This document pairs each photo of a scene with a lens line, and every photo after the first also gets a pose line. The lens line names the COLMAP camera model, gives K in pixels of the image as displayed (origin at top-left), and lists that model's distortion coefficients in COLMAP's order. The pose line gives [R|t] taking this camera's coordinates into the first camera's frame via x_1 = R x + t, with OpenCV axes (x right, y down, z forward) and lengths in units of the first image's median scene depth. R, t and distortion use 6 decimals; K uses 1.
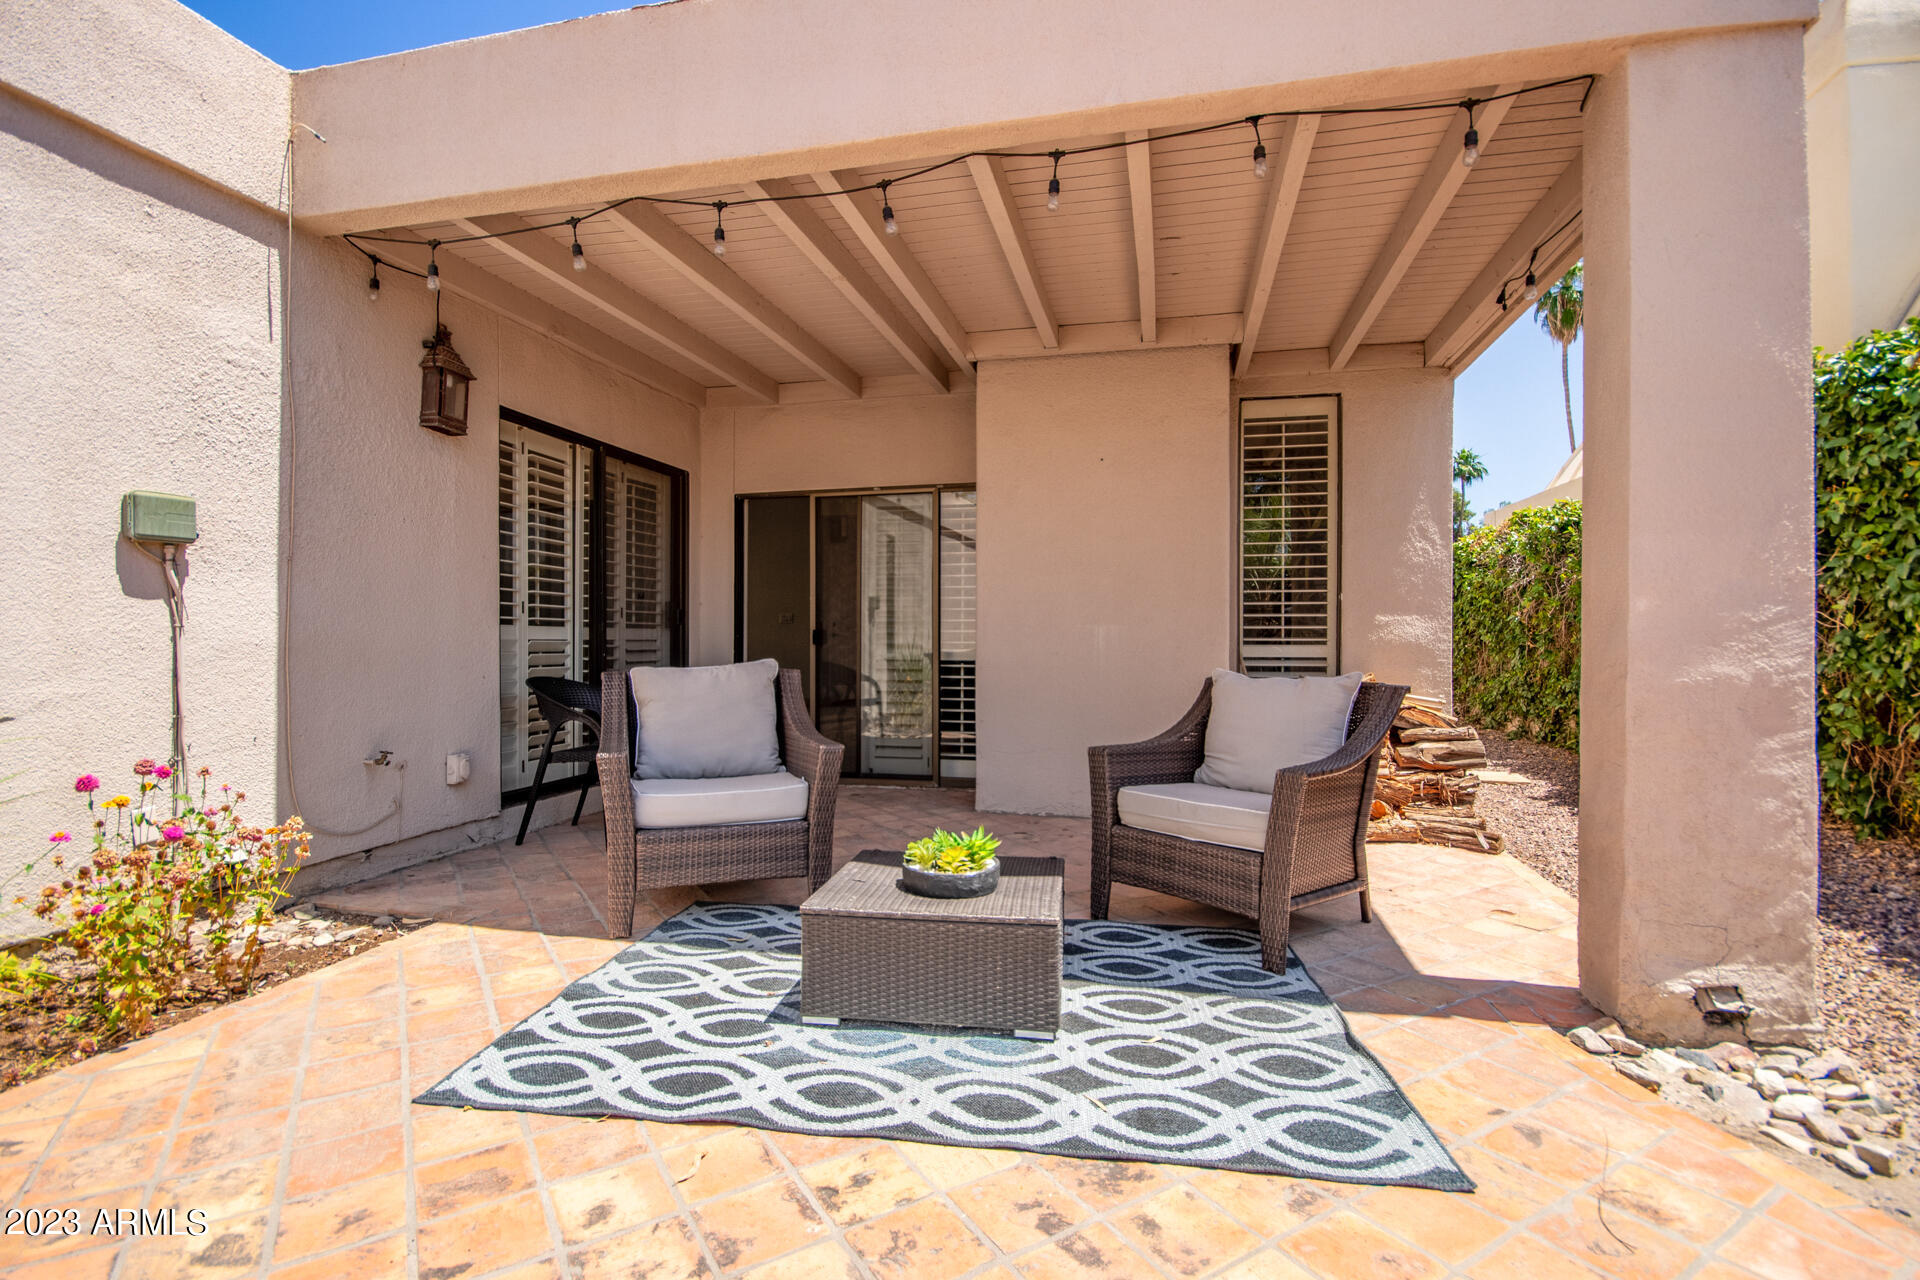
lens RADIAL K [[896.0, 0, 963.9], [0, 896.0, 636.9], [0, 0, 1]] dist [0.005222, 0.000176]
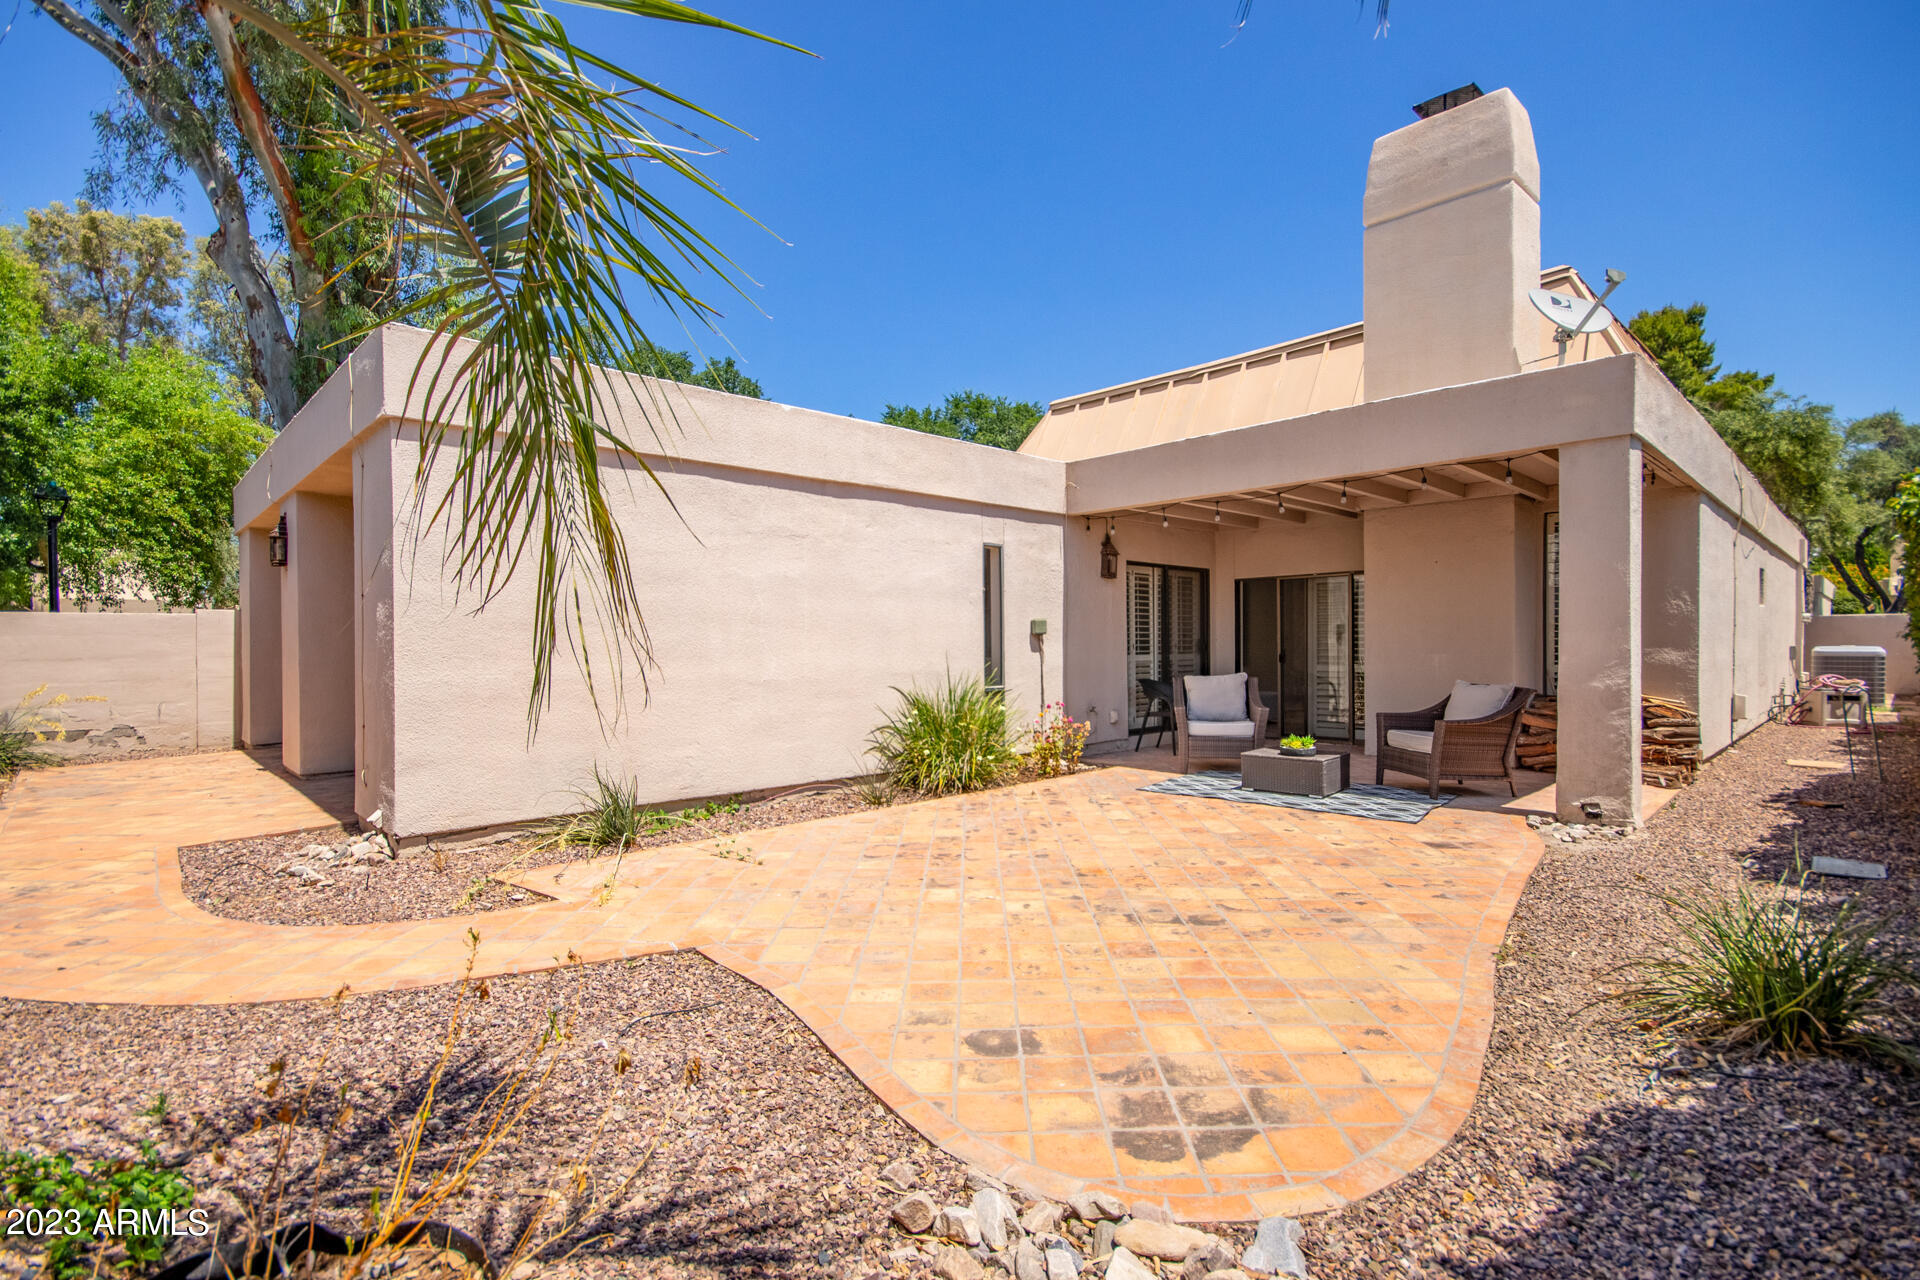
lens RADIAL K [[926.4, 0, 960.0], [0, 926.4, 640.0], [0, 0, 1]] dist [0.007885, 0.001239]
pose [[0.840682, -0.008315, -0.541465, 0.439243], [0.011117, 0.999936, 0.001904, -0.068368], [0.541415, -0.007620, 0.840721, -1.322124]]
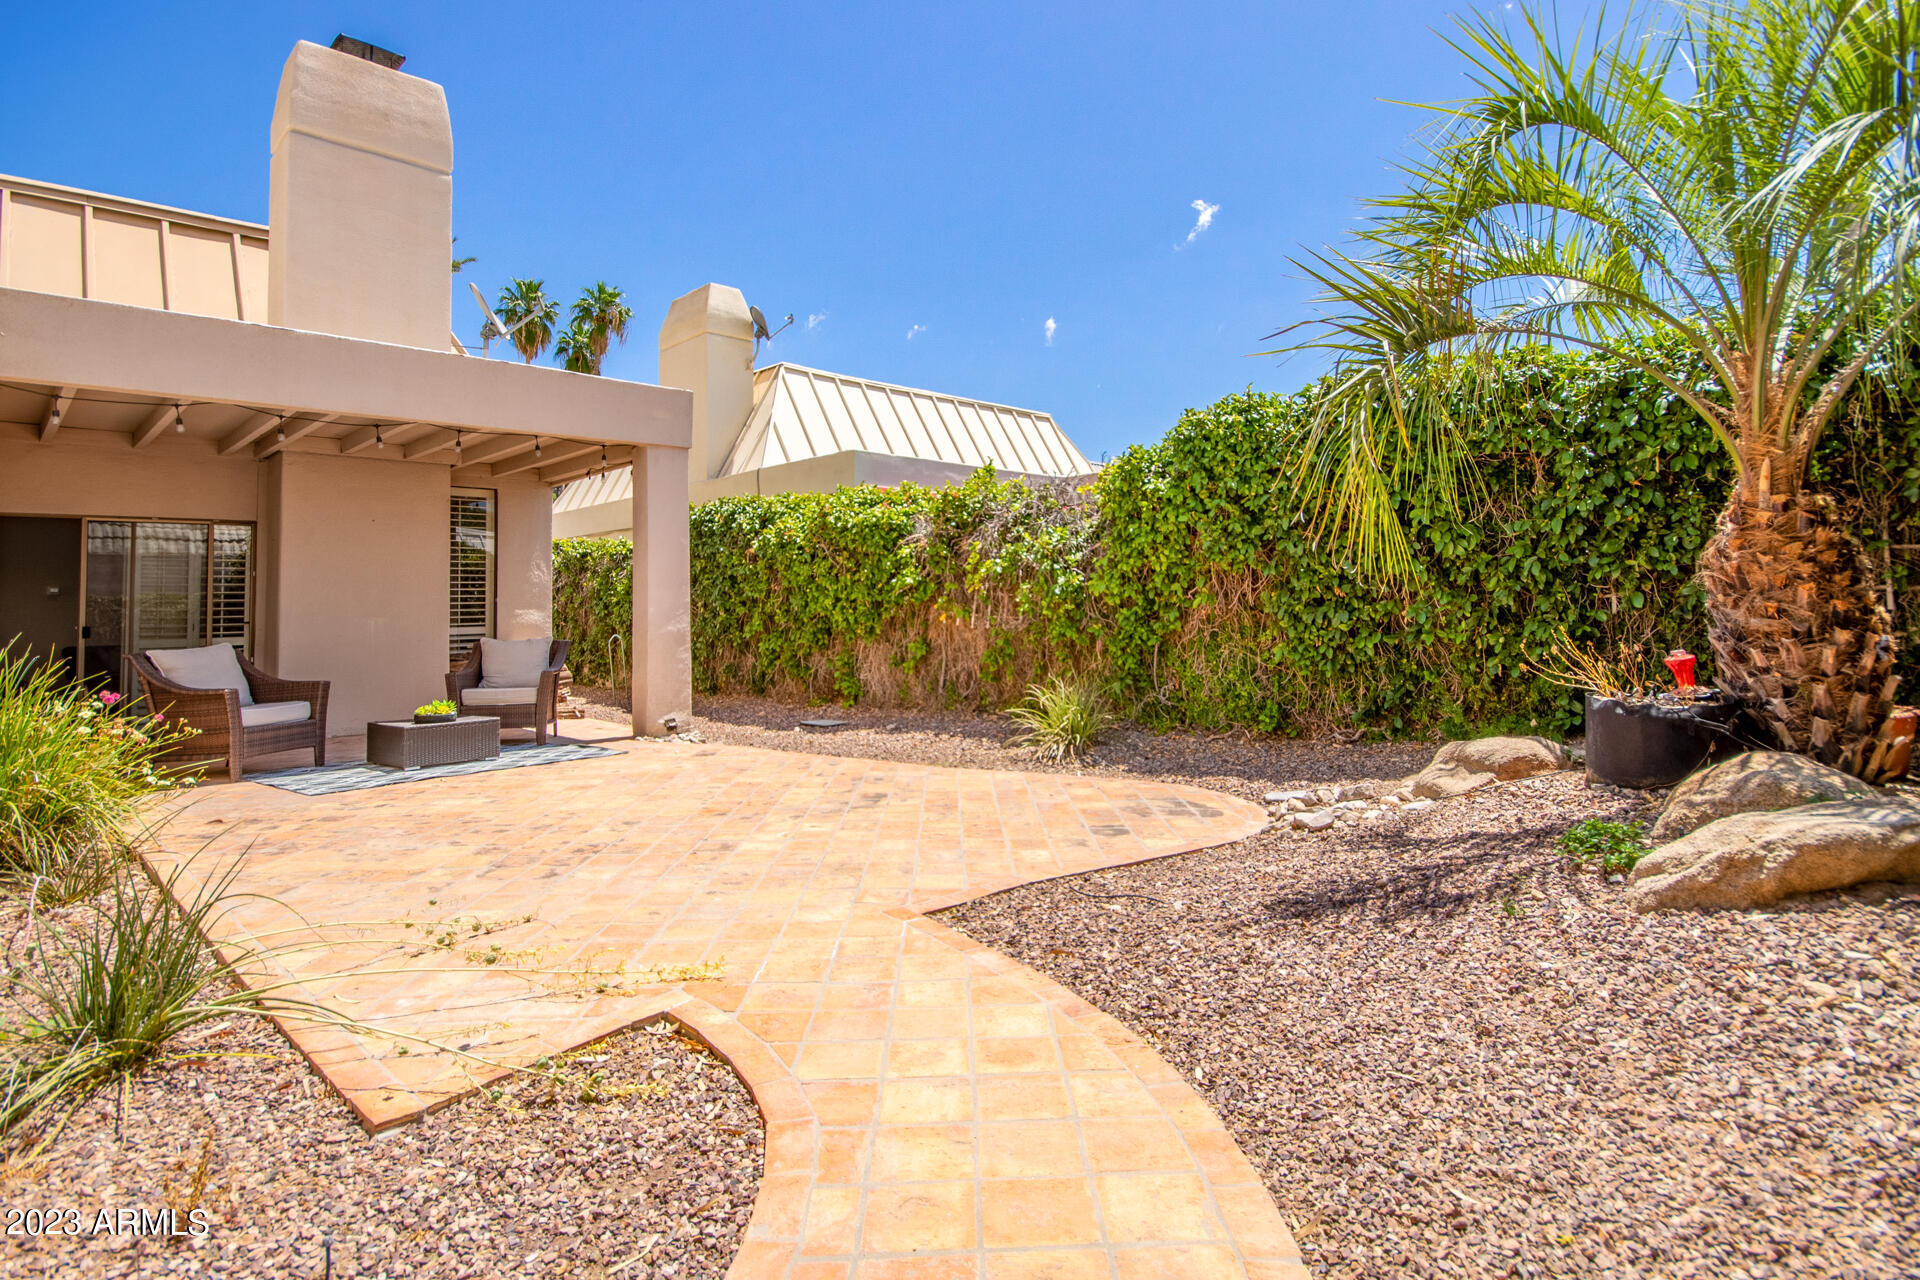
lens RADIAL K [[991.9, 0, 967.5], [0, 991.9, 548.4], [0, 0, 1]] dist [0.023957, 0.000343]
pose [[0.519802, 0.039912, 0.853354, -1.080528], [0.020279, 0.998050, -0.059033, -0.012524], [-0.854046, 0.047991, 0.517979, -1.157550]]
